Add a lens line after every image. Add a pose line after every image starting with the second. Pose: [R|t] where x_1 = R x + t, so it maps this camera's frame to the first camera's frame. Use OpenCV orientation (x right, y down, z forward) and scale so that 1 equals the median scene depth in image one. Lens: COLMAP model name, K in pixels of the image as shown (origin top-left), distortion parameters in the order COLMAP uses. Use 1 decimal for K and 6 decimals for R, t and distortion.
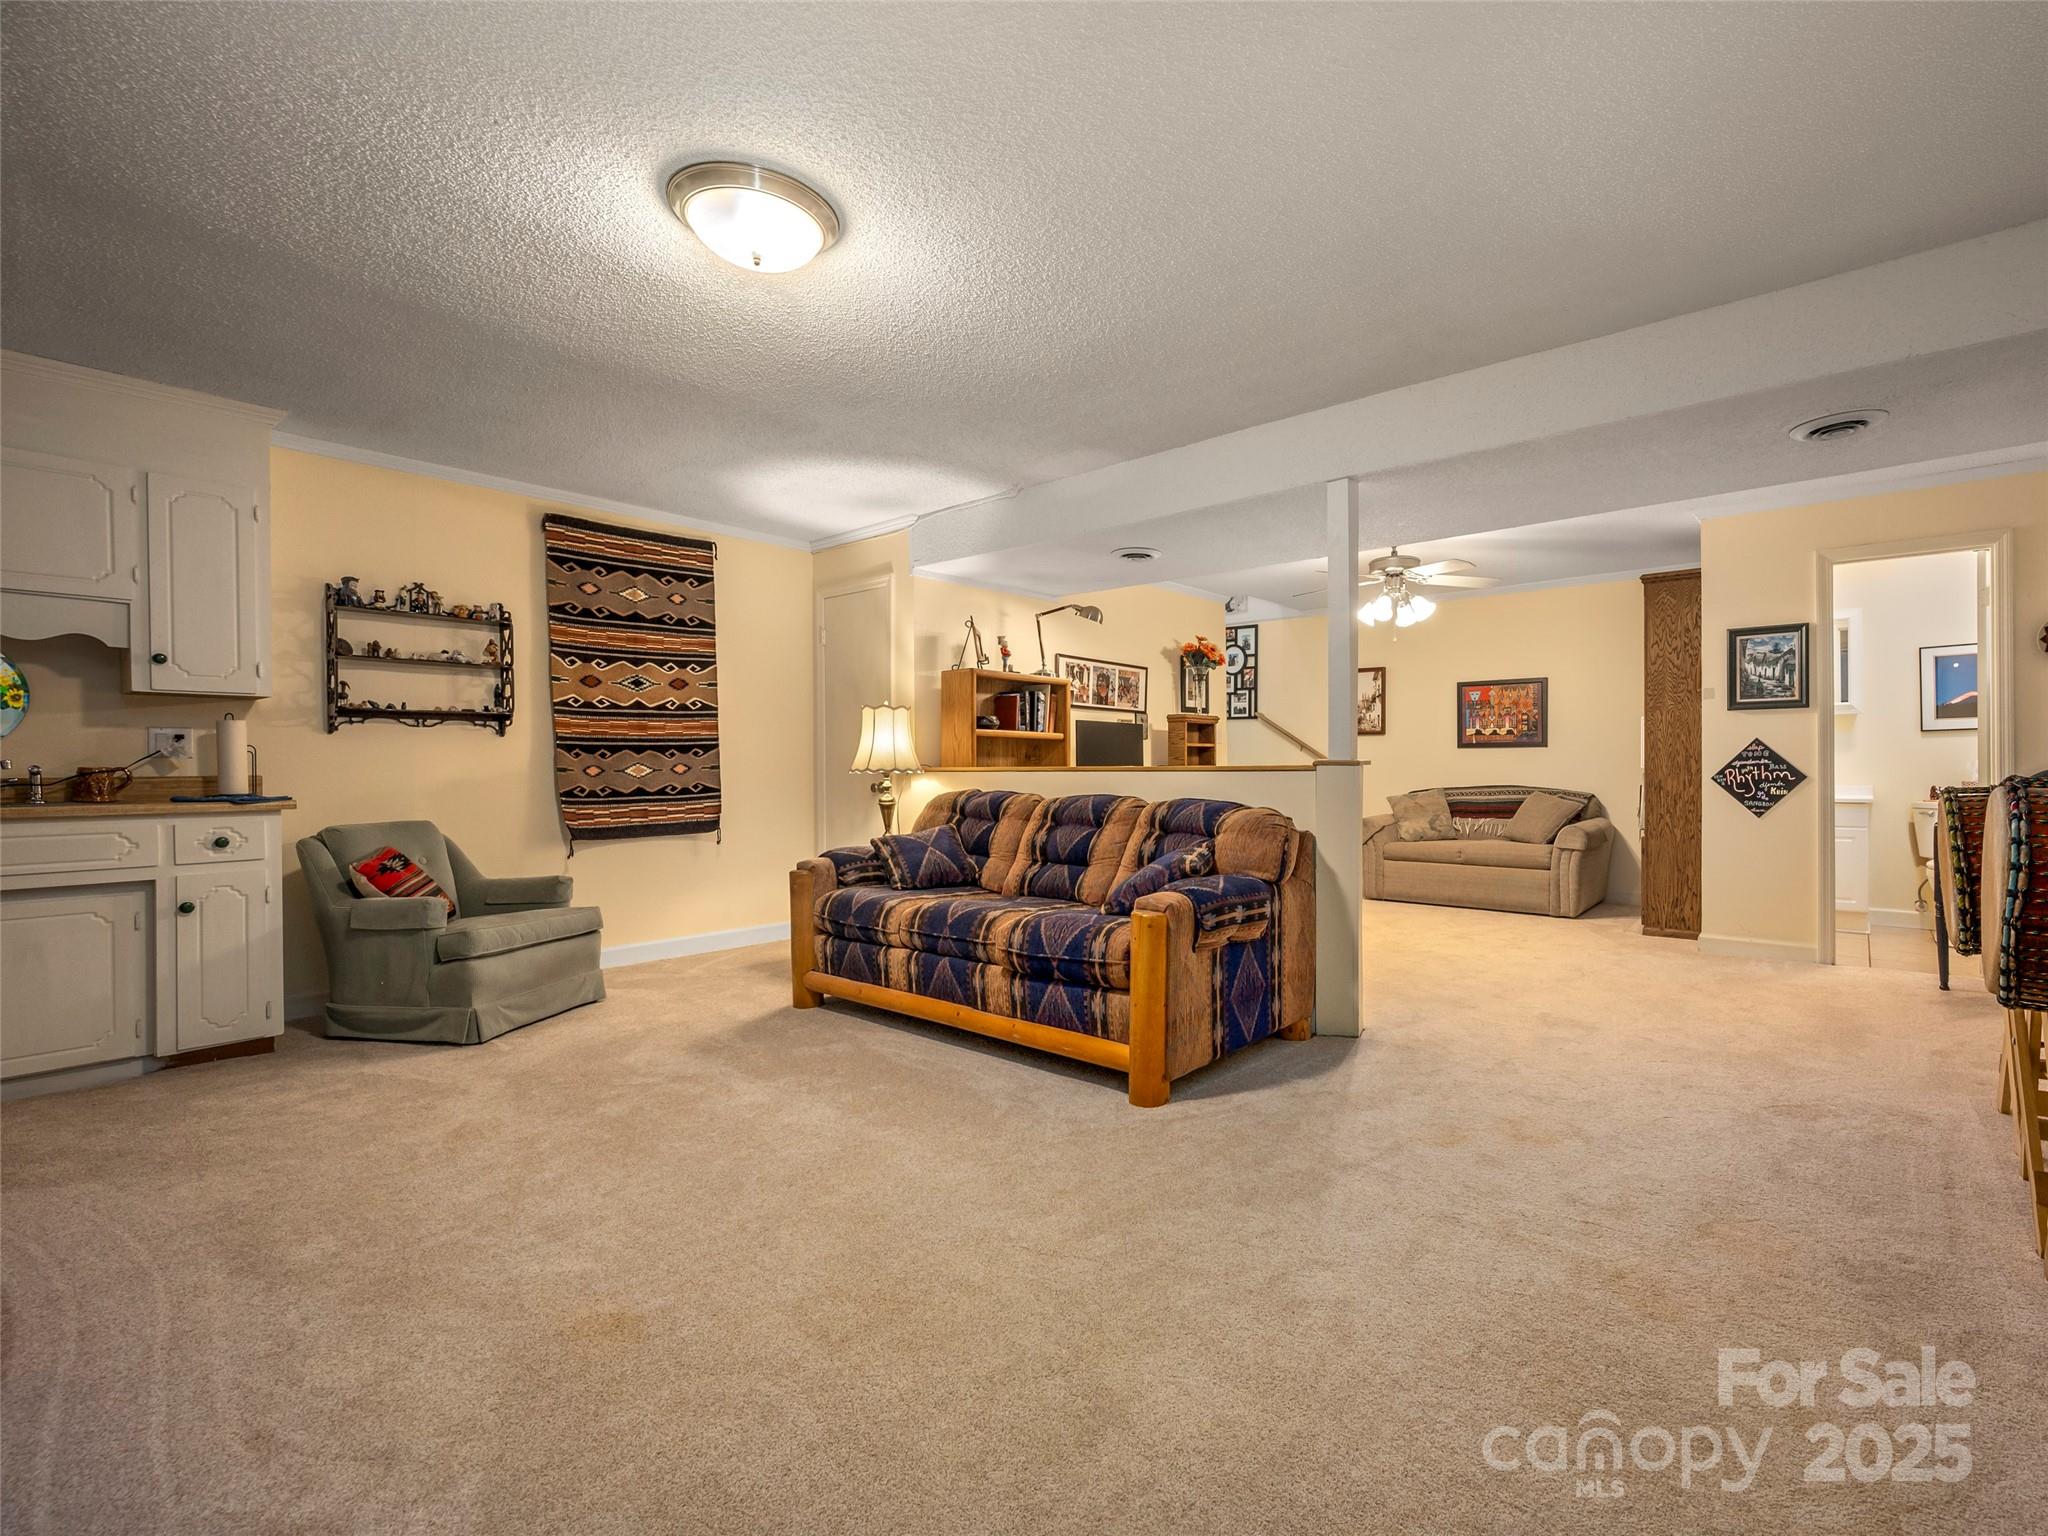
lens RADIAL K [[1074.3, 0, 1026.6], [0, 1074.3, 770.7], [0, 0, 1]] dist [-0.001073, -0.002228]
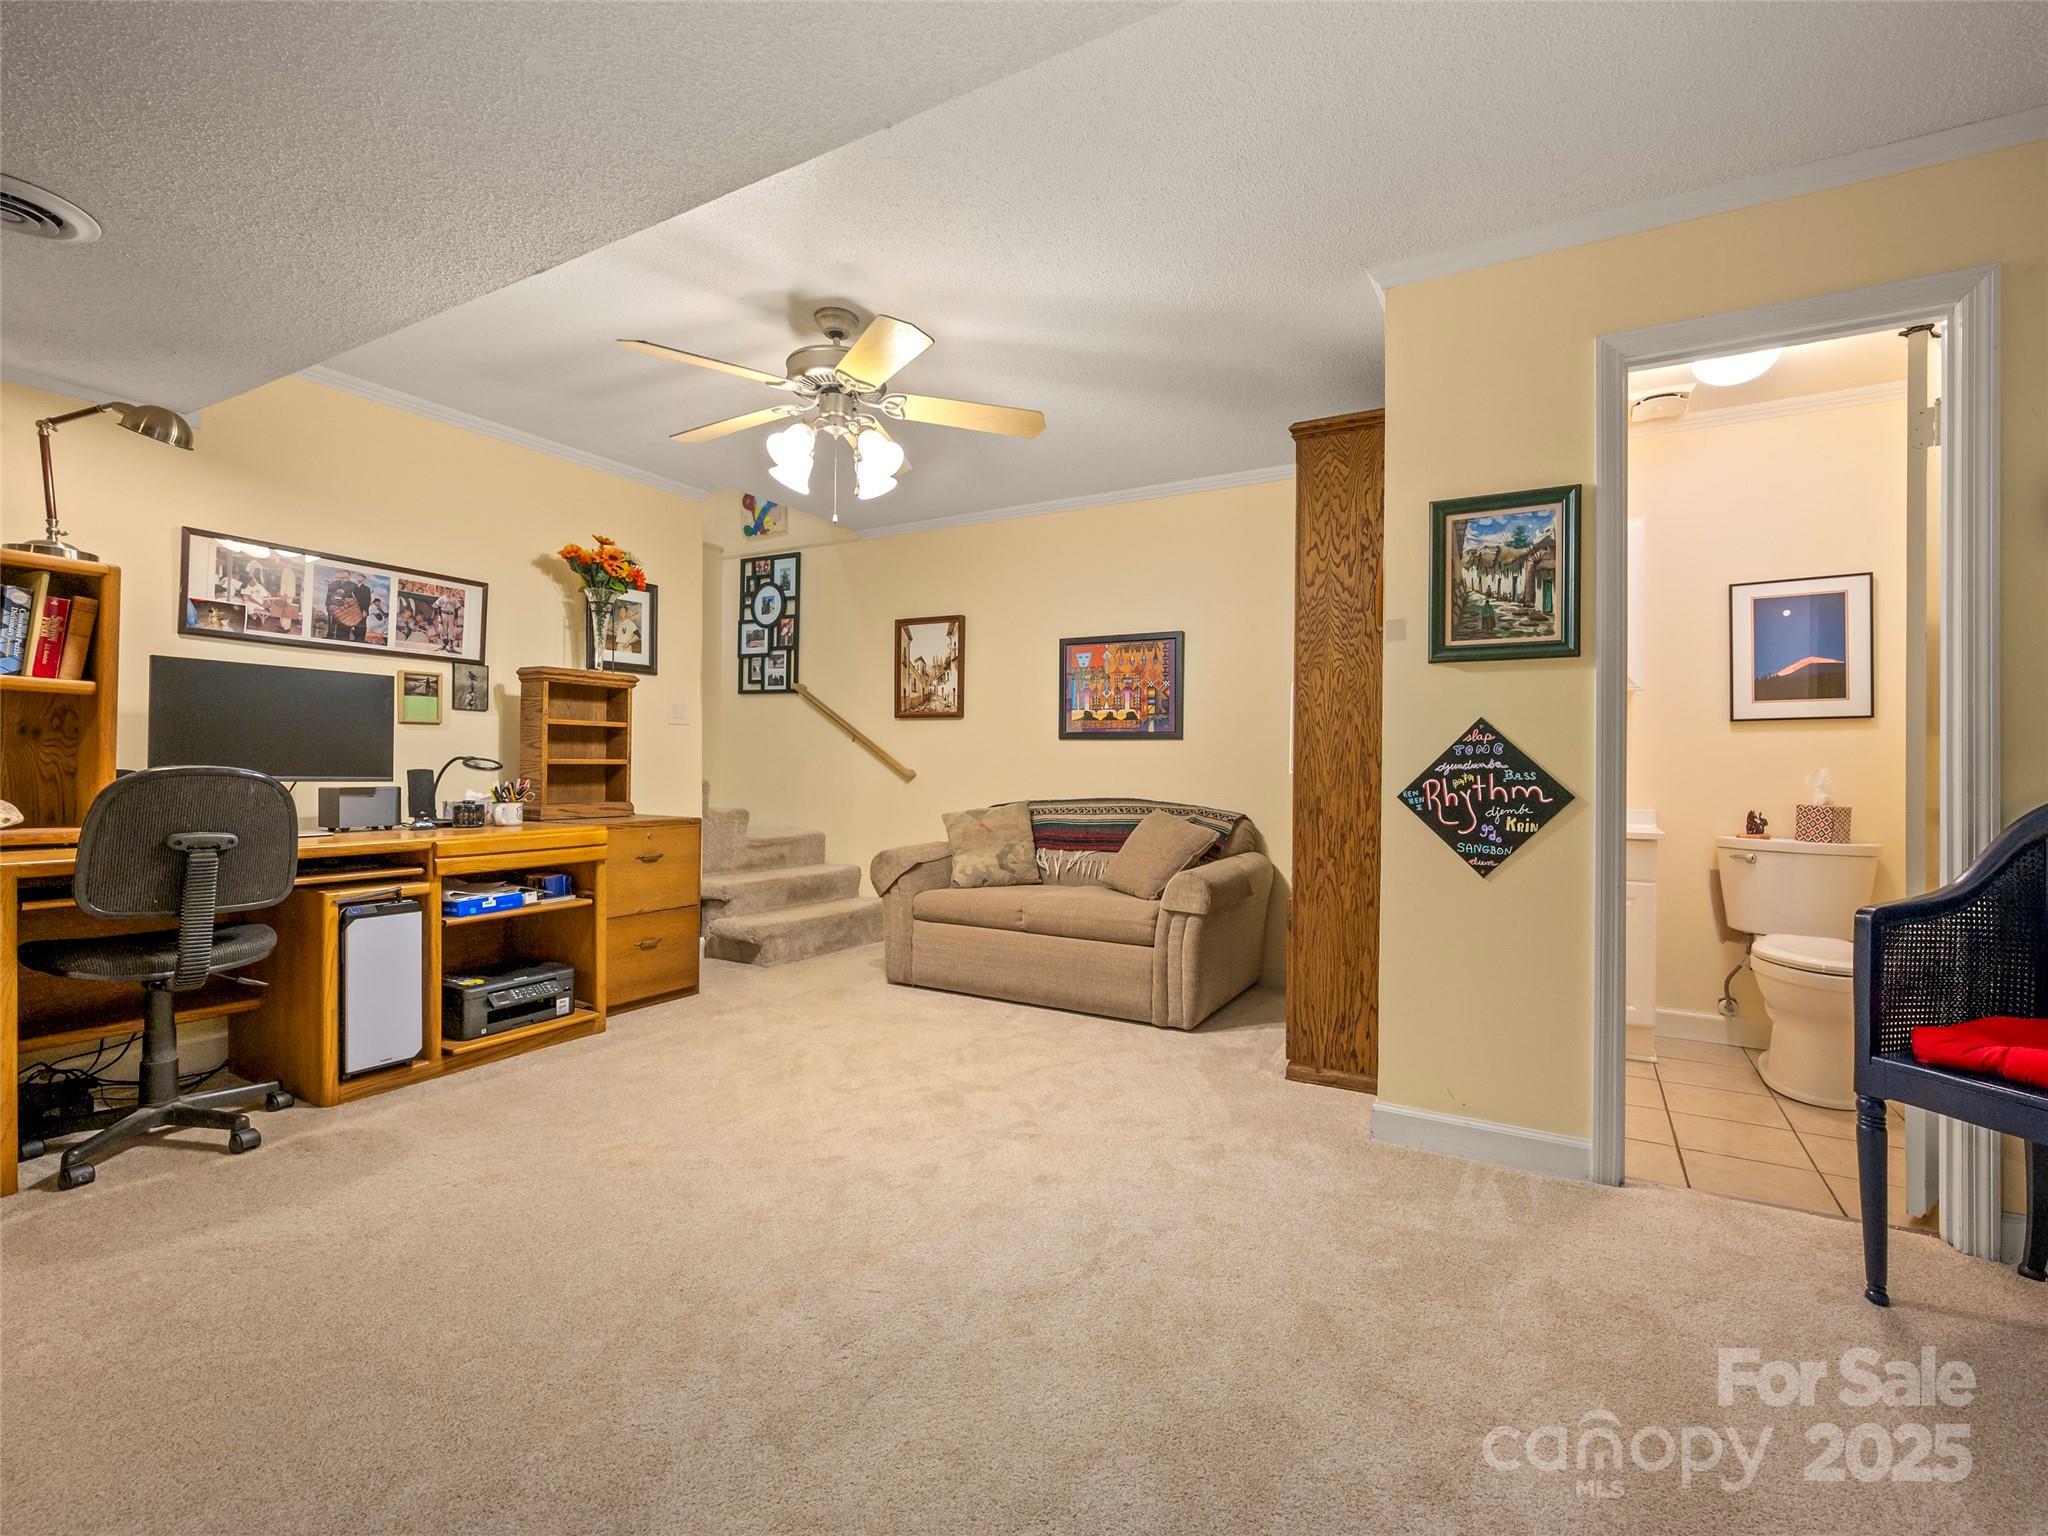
lens RADIAL K [[929.1, 0, 1026.6], [0, 929.1, 762.6], [0, 0, 1]] dist [-0.000517, -0.000688]
pose [[0.990432, 0.016804, 0.136978, 0.362789], [-0.015634, 0.999832, -0.009615, -0.001945], [-0.137116, 0.007382, 0.990527, 0.529477]]
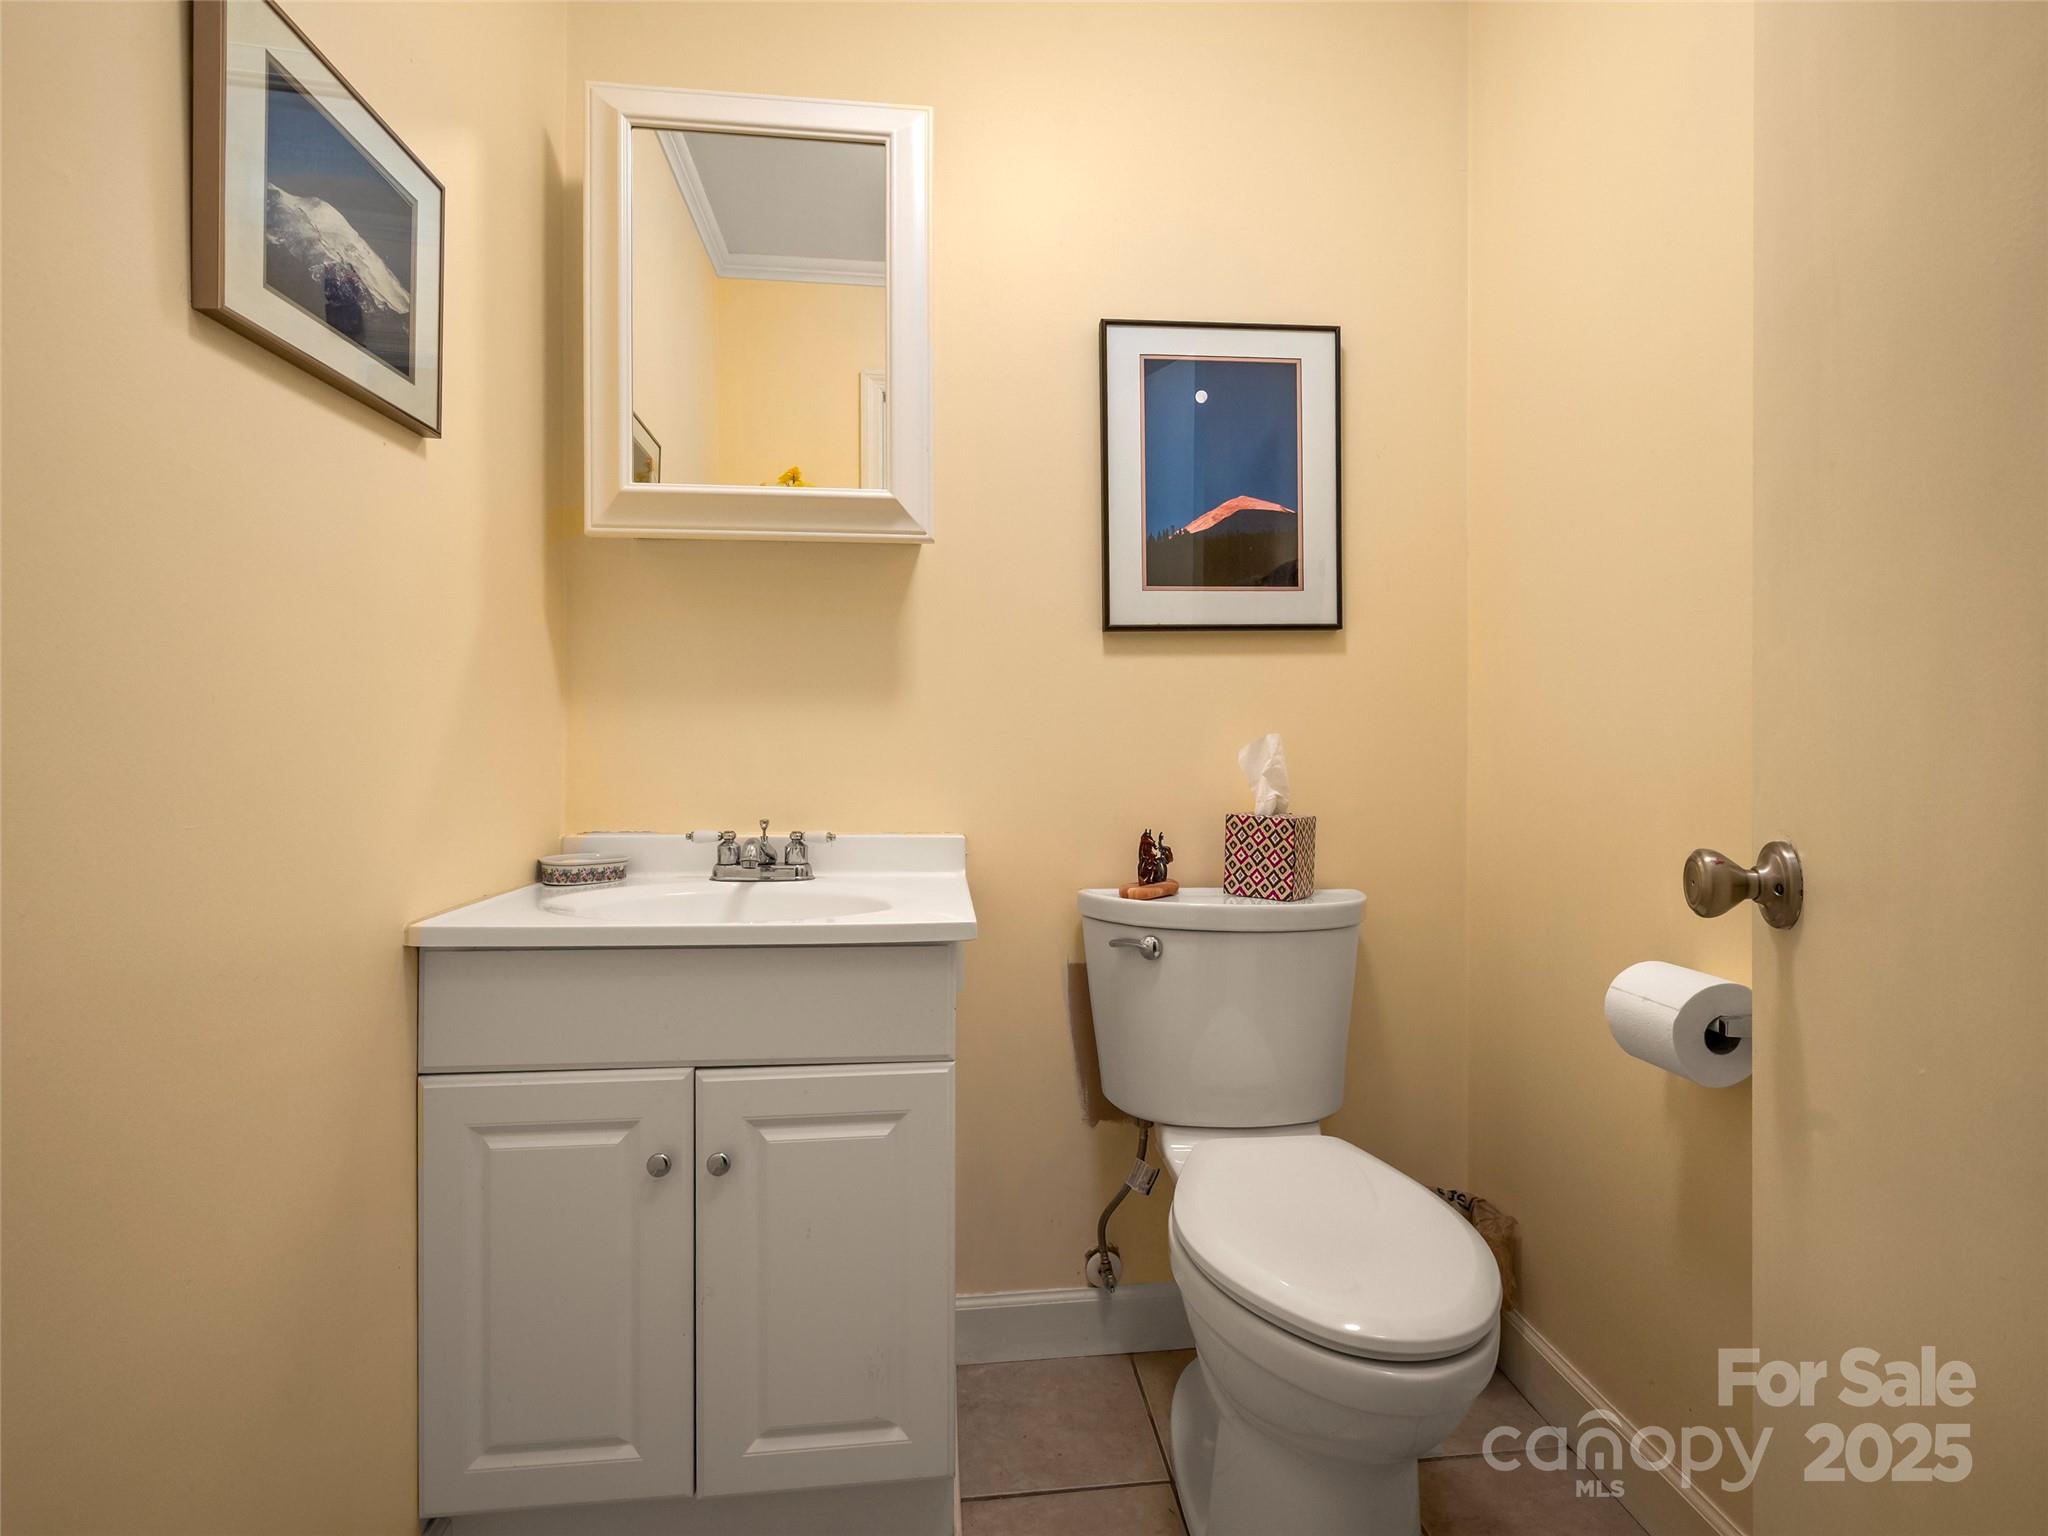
lens RADIAL K [[929.1, 0, 1027.8], [0, 929.1, 764.7], [0, 0, 1]] dist [-0.000517, -0.000688]
pose [[0.723021, 0.001541, 0.690824, 0.655148], [-0.001329, 0.999999, -0.000840, -0.002517], [-0.690824, -0.000311, 0.723022, 0.841456]]
